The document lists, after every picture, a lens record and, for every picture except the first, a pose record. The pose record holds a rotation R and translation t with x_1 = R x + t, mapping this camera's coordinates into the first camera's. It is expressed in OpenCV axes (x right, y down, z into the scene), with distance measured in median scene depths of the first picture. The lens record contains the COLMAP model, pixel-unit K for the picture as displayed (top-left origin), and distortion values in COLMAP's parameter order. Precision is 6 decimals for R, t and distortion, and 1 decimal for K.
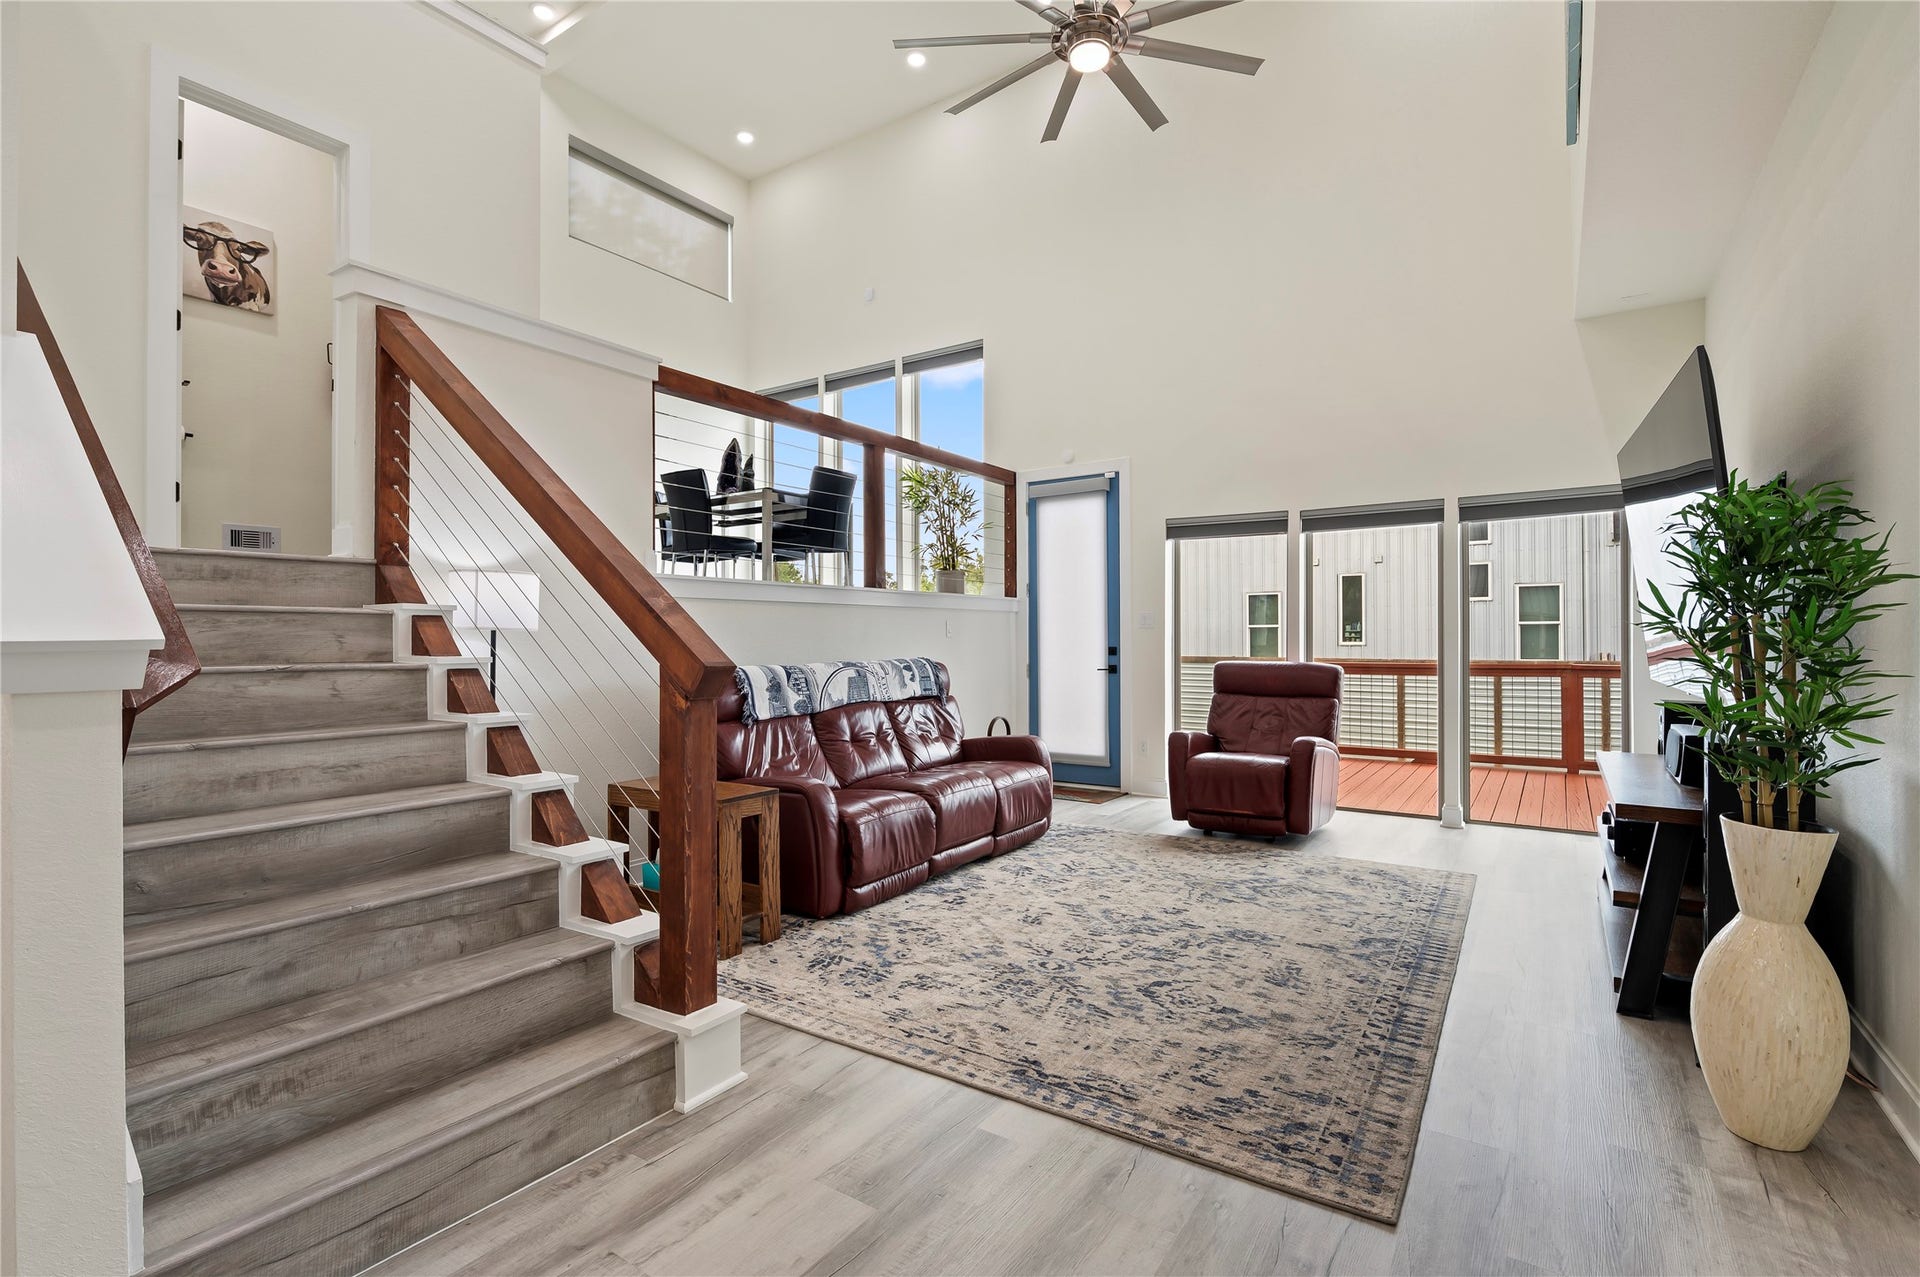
lens RADIAL K [[868.9, 0, 995.2], [0, 868.9, 636.6], [0, 0, 1]] dist [-0.009221, 0.001897]
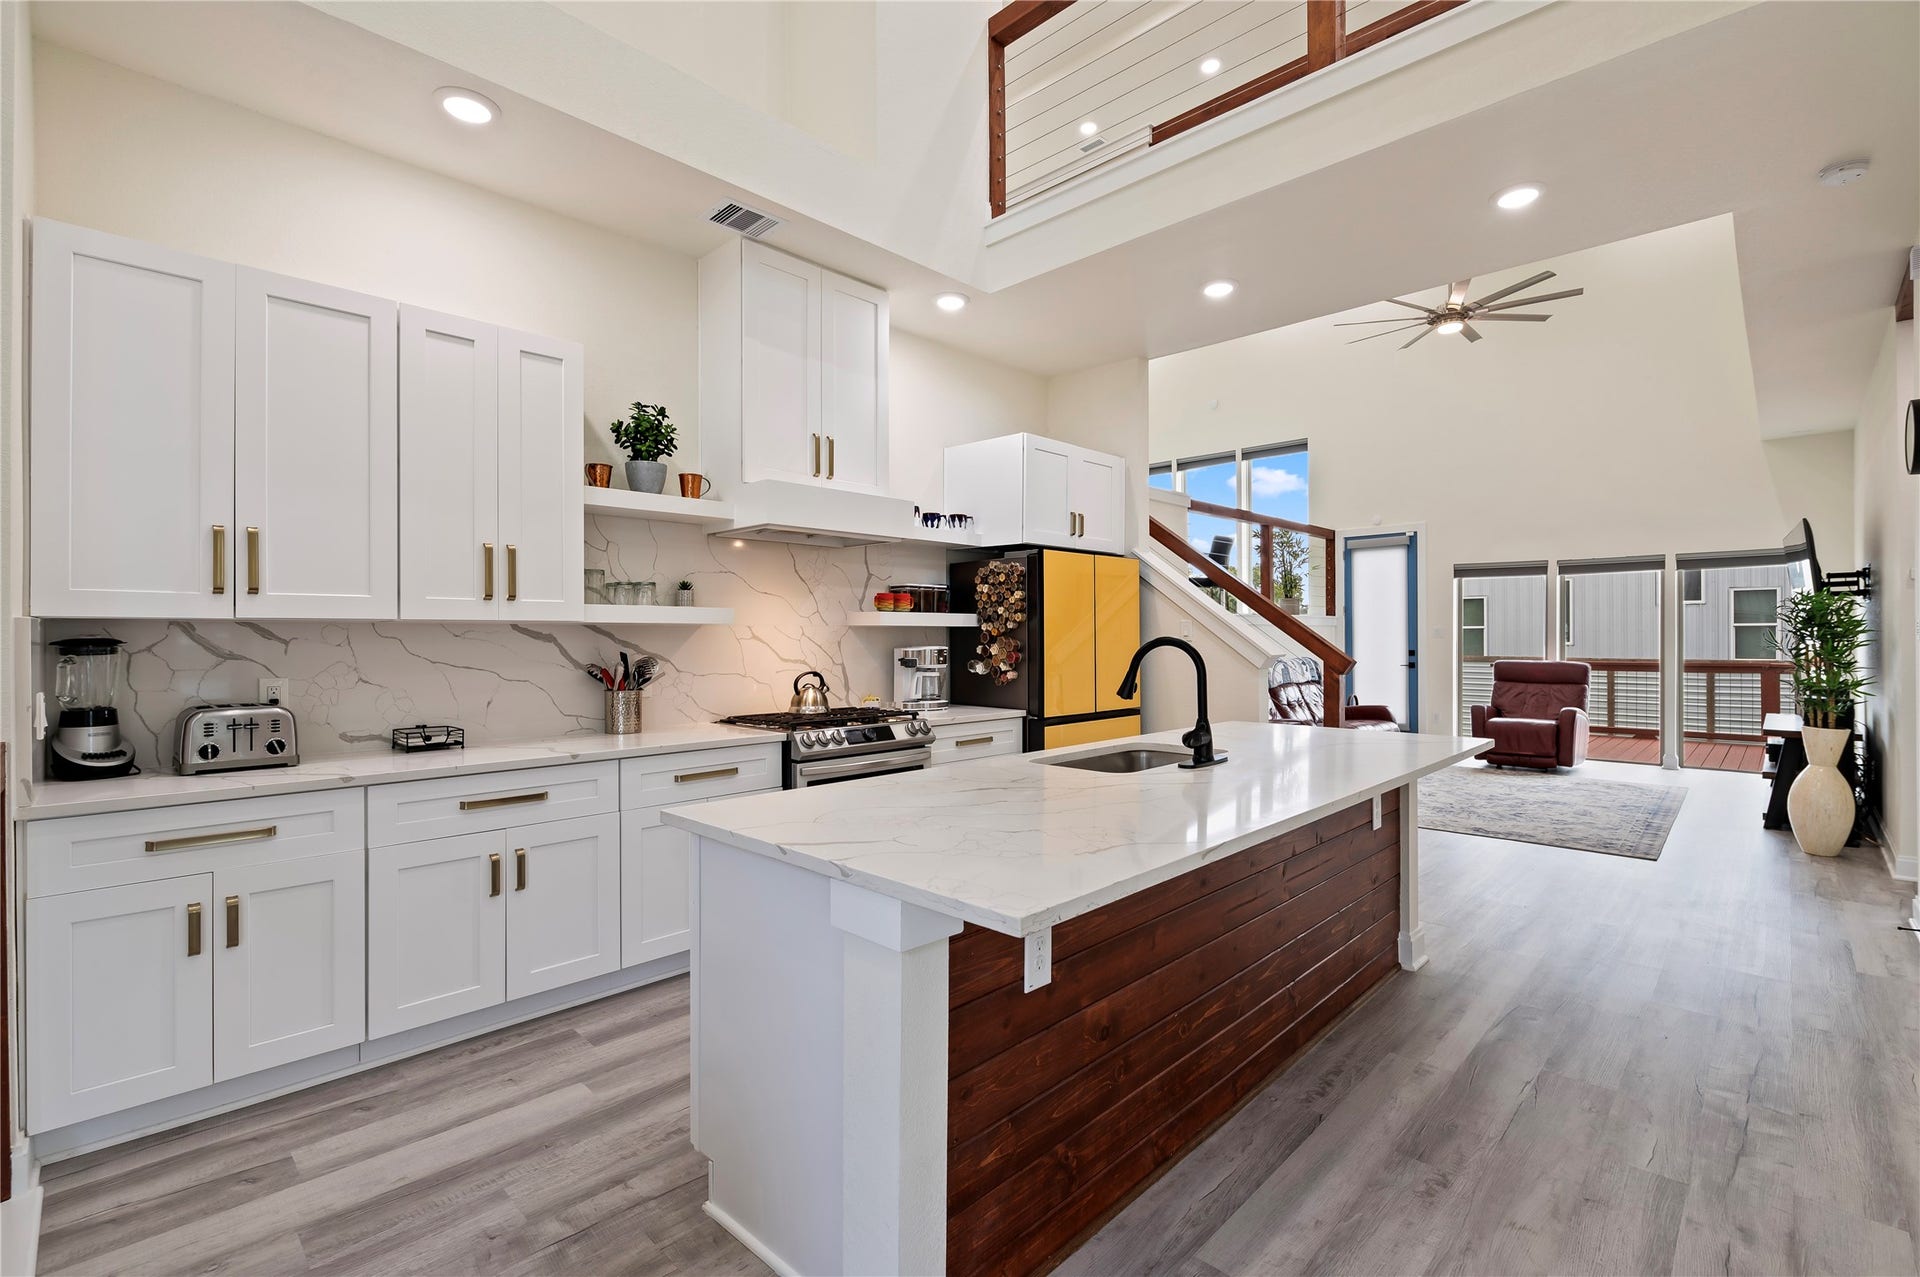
lens RADIAL K [[868.9, 0, 970.8], [0, 868.9, 640.4], [0, 0, 1]] dist [-0.009221, 0.001897]
pose [[0.982657, 0.000260, -0.185430, -0.354398], [0.001422, 0.999959, 0.008941, -0.020528], [0.185425, -0.009049, 0.982617, -0.637688]]
